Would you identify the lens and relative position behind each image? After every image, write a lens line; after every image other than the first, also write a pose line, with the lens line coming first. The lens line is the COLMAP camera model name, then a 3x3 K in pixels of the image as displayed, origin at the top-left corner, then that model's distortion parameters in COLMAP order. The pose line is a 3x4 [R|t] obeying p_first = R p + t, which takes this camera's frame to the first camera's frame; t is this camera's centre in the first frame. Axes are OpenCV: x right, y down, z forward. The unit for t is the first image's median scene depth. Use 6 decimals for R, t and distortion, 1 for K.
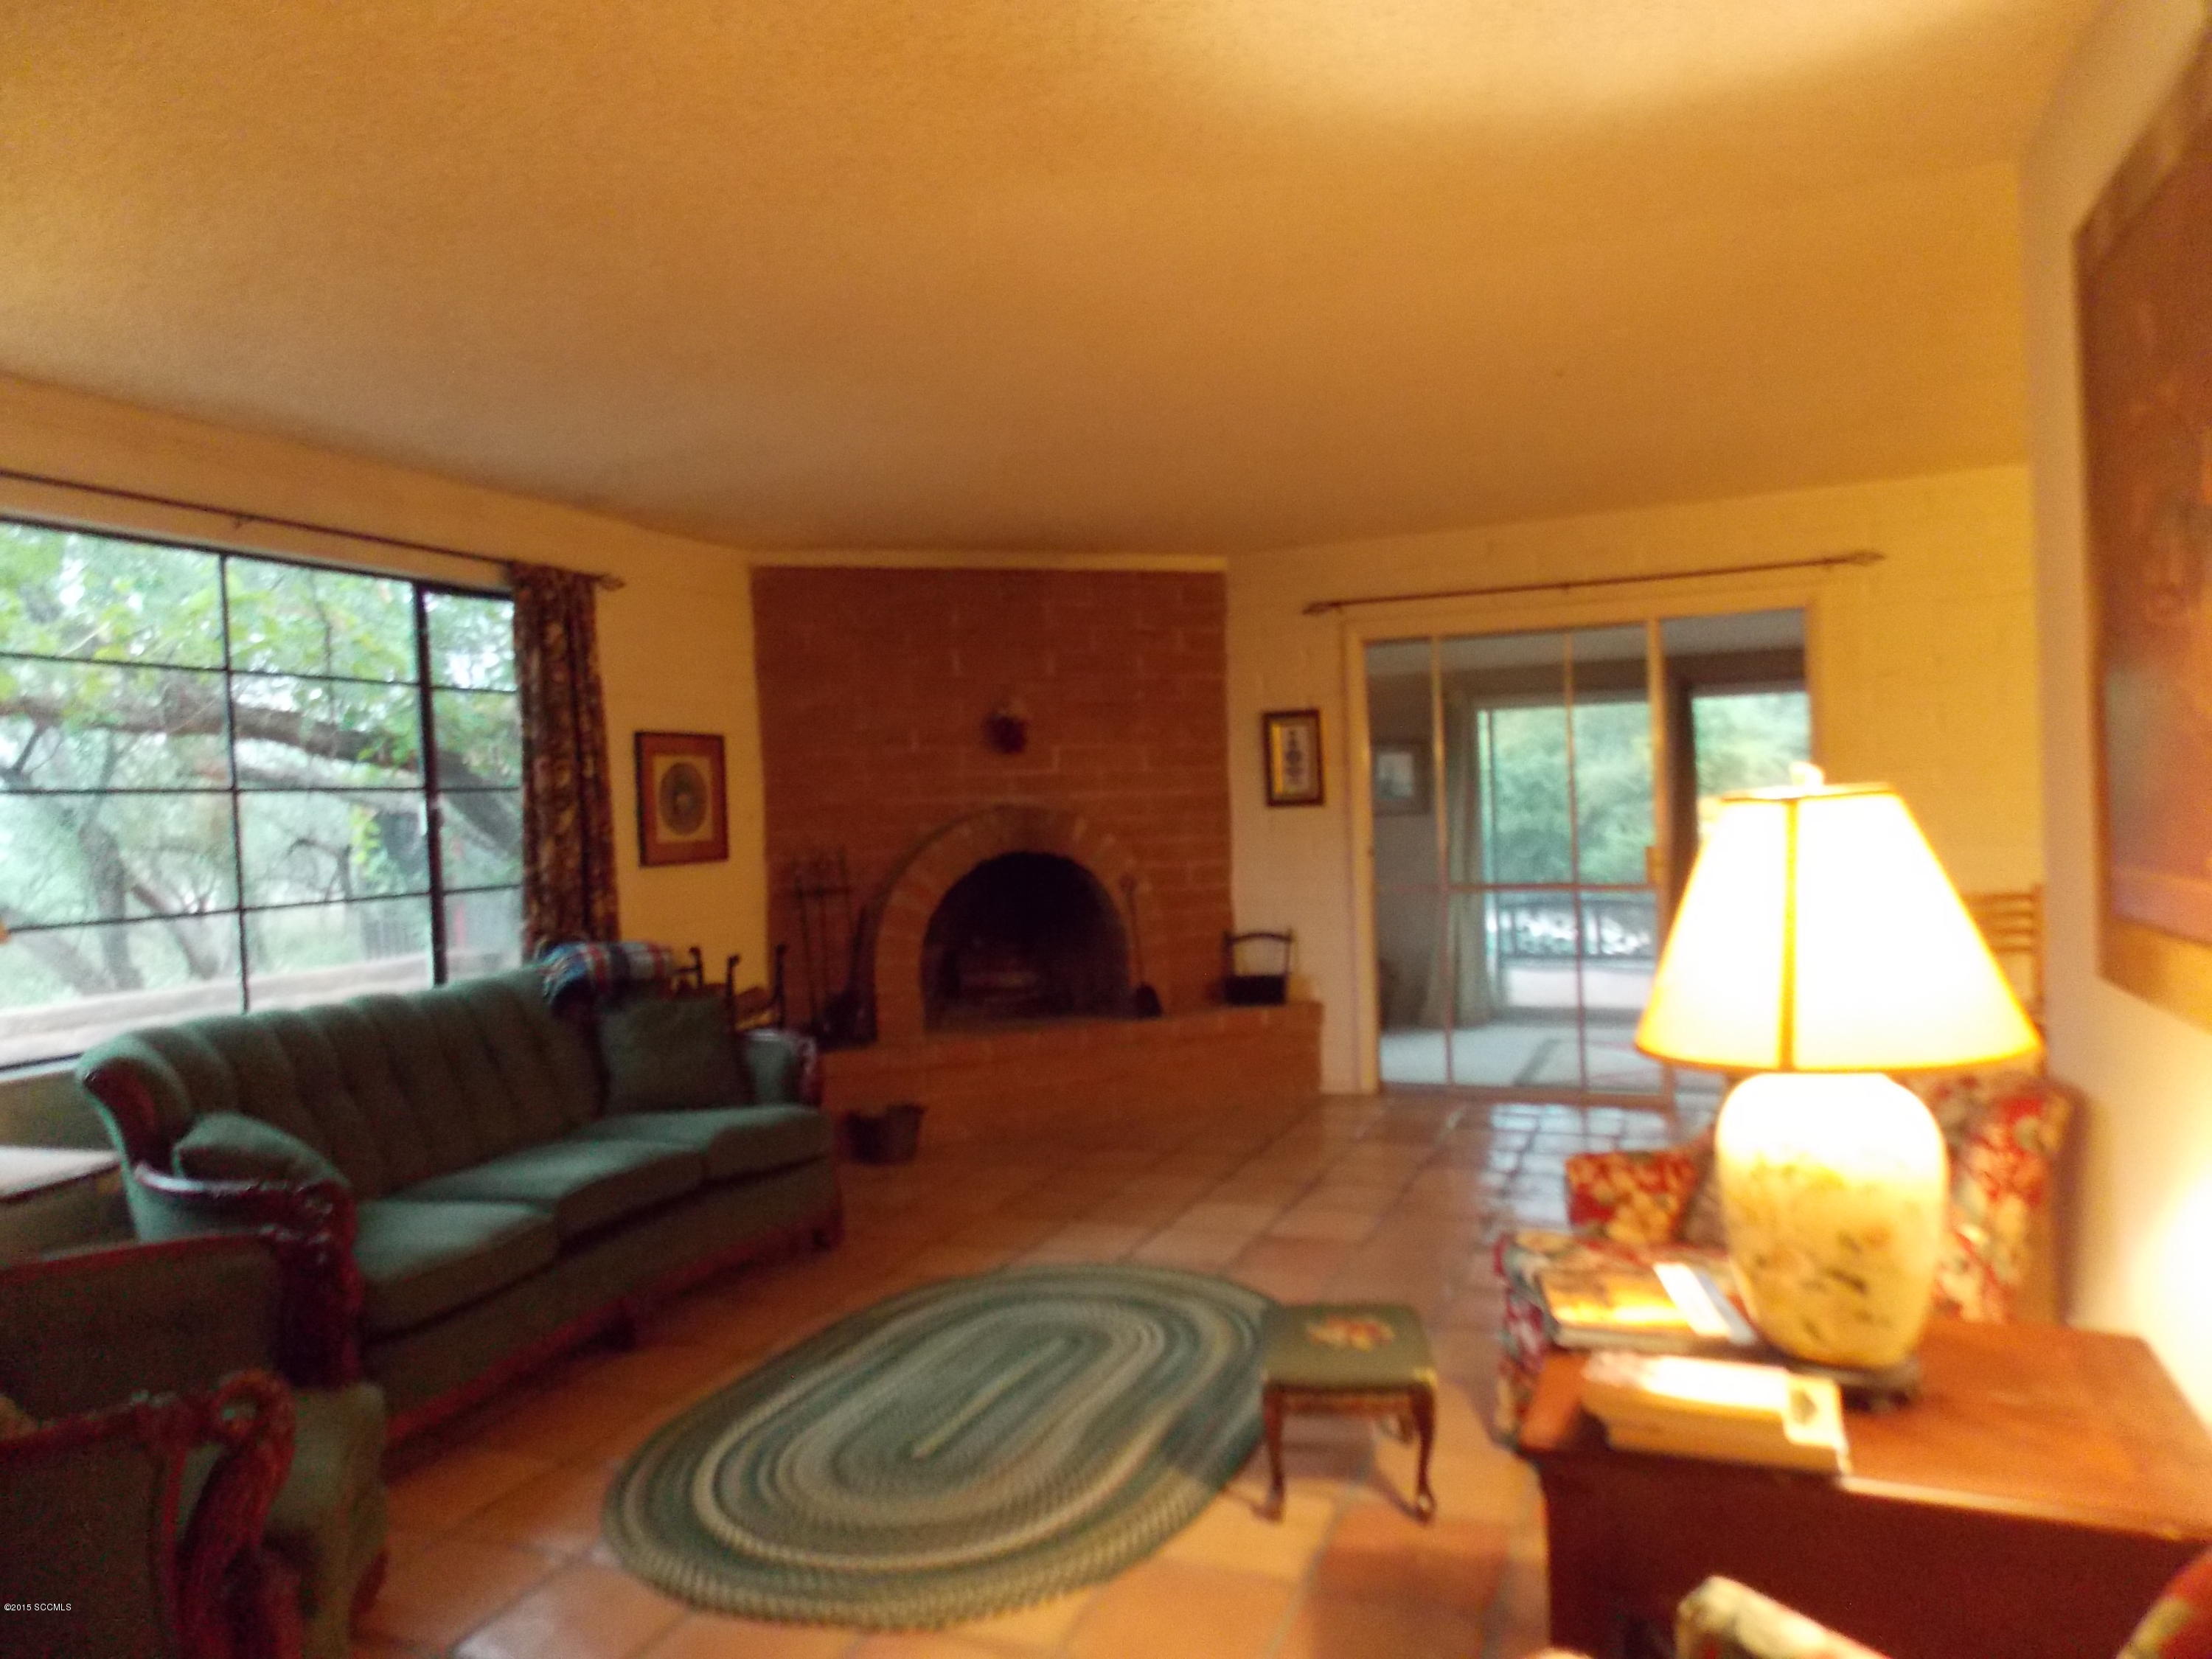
lens RADIAL K [[1465.0, 0, 1105.8], [0, 1465.0, 817.9], [0, 0, 1]] dist [-0.000489, 0.002472]
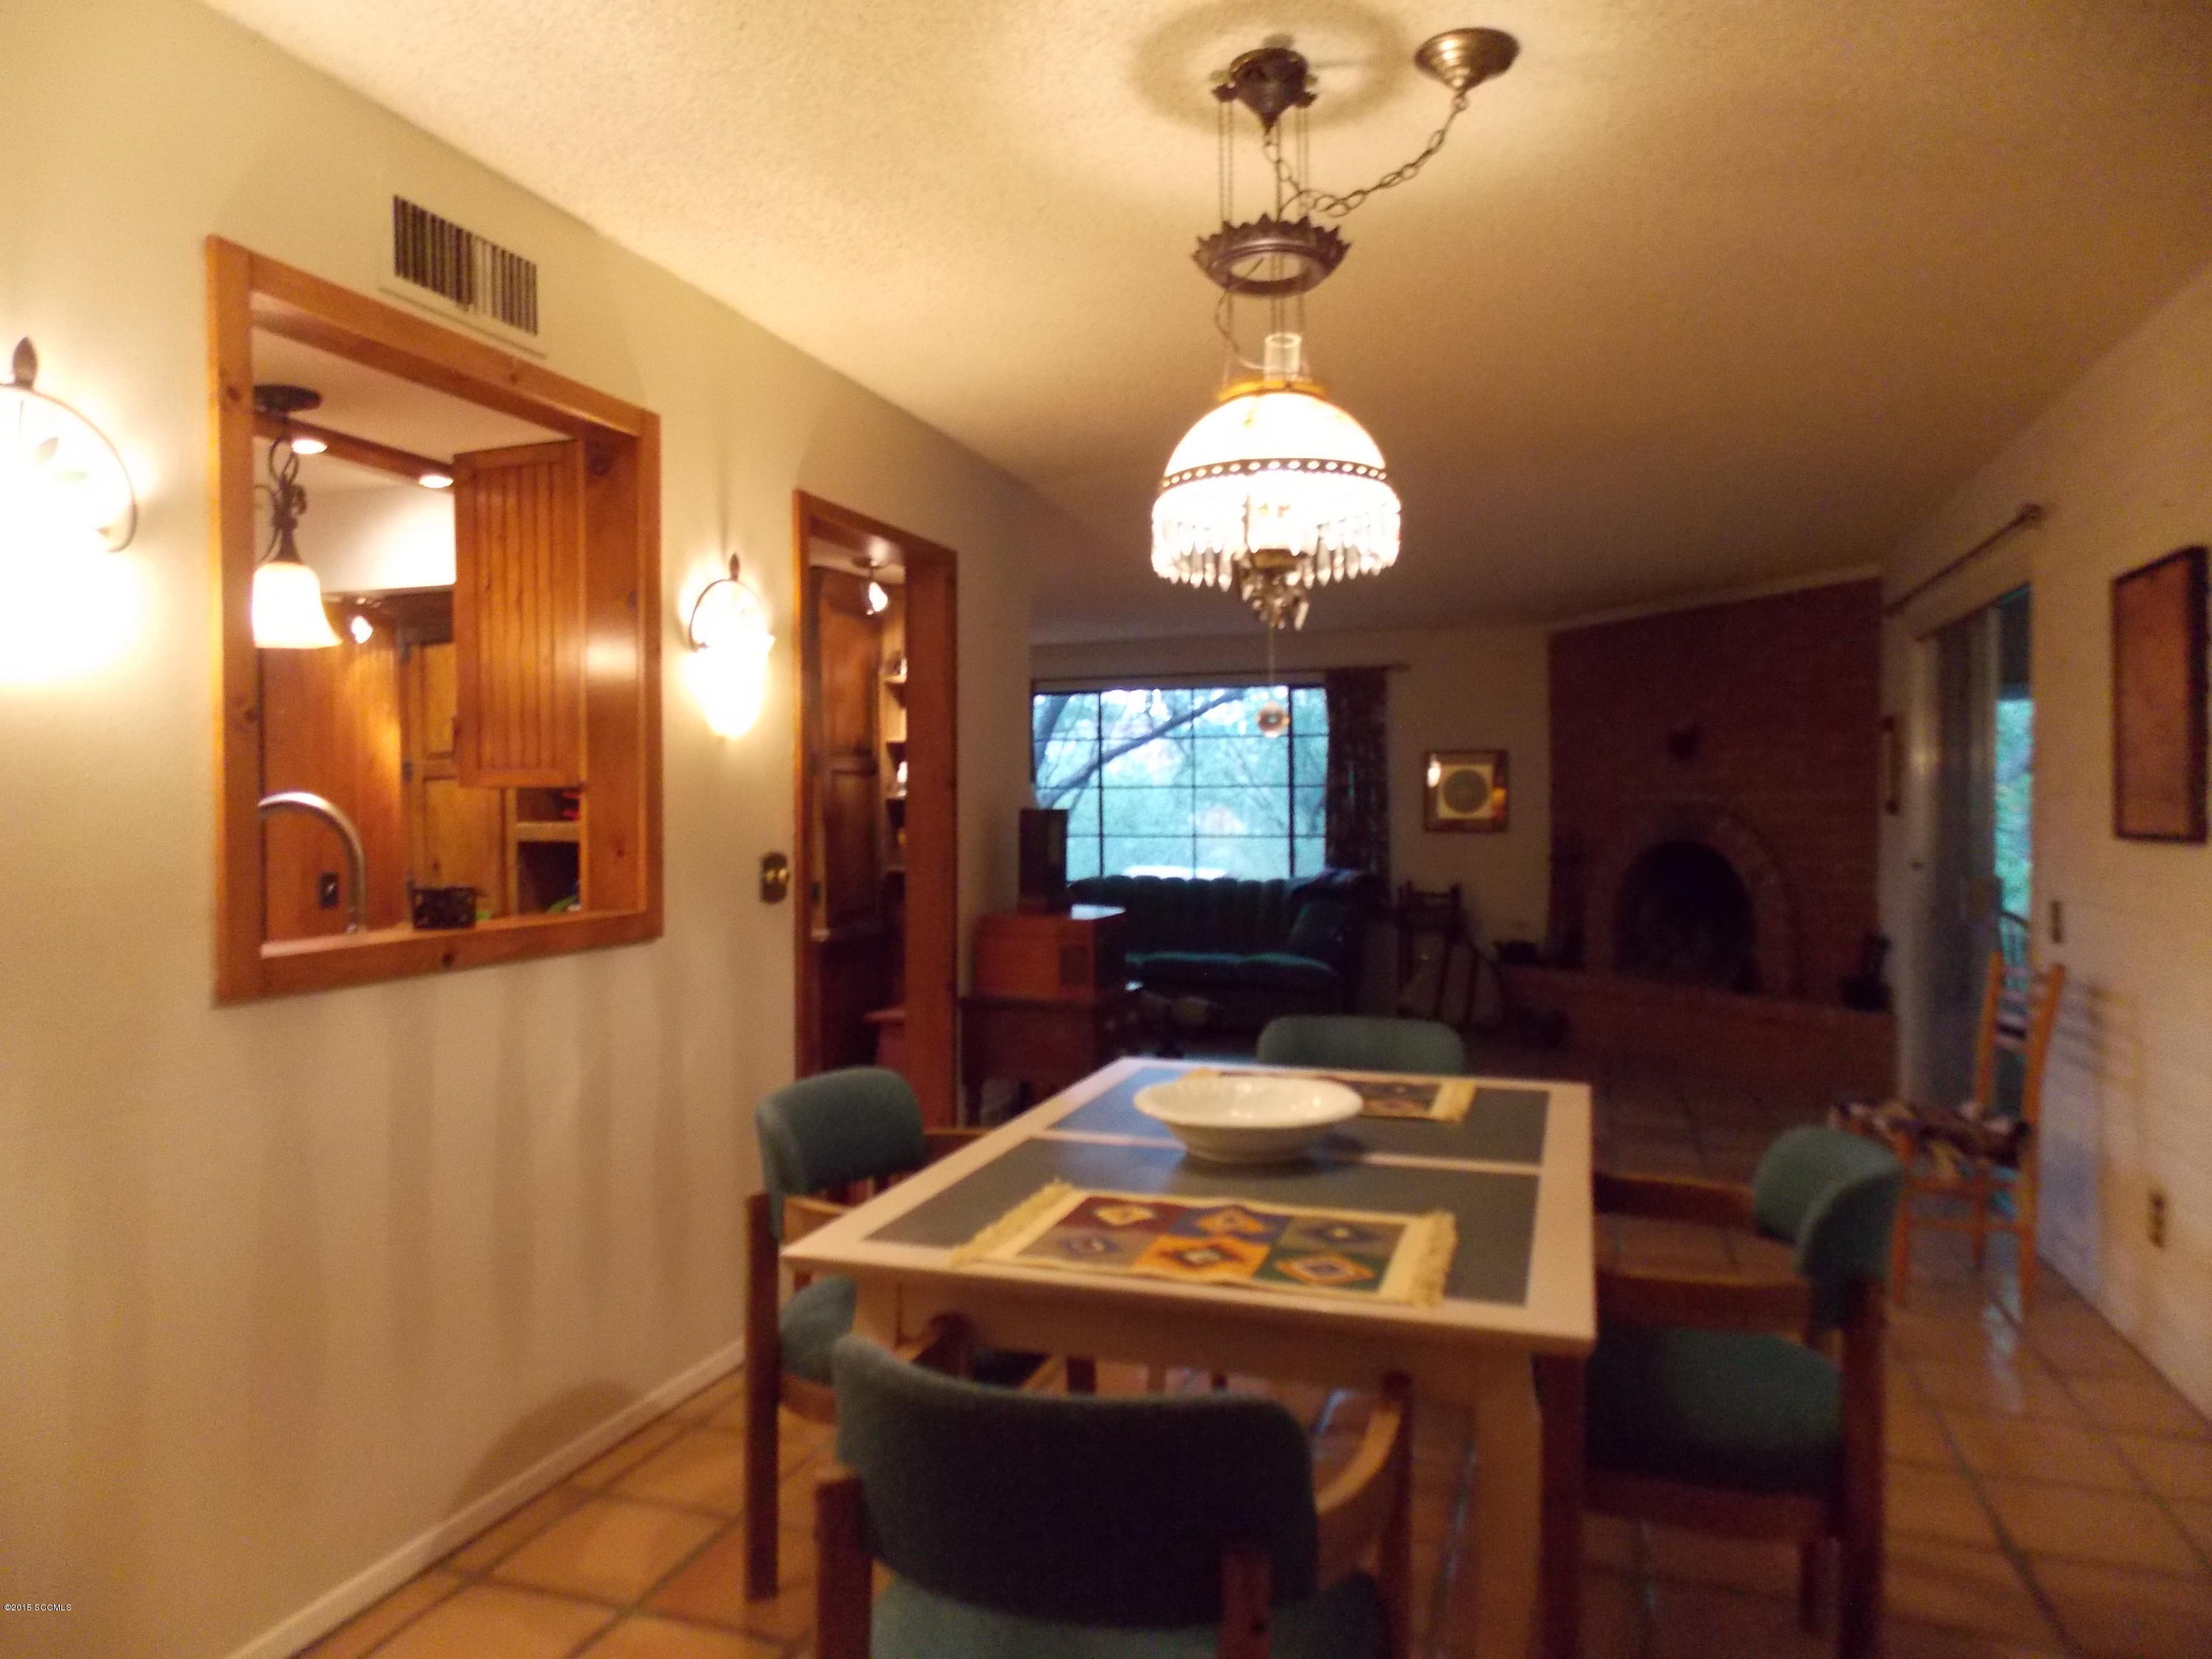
lens RADIAL K [[1465.0, 0, 1105.8], [0, 1465.0, 817.9], [0, 0, 1]] dist [-0.000489, 0.002472]
pose [[0.080668, 0.054560, -0.995247, 1.172444], [0.000827, 0.998497, 0.054805, -0.066289], [0.996741, -0.005244, 0.080501, 0.435504]]
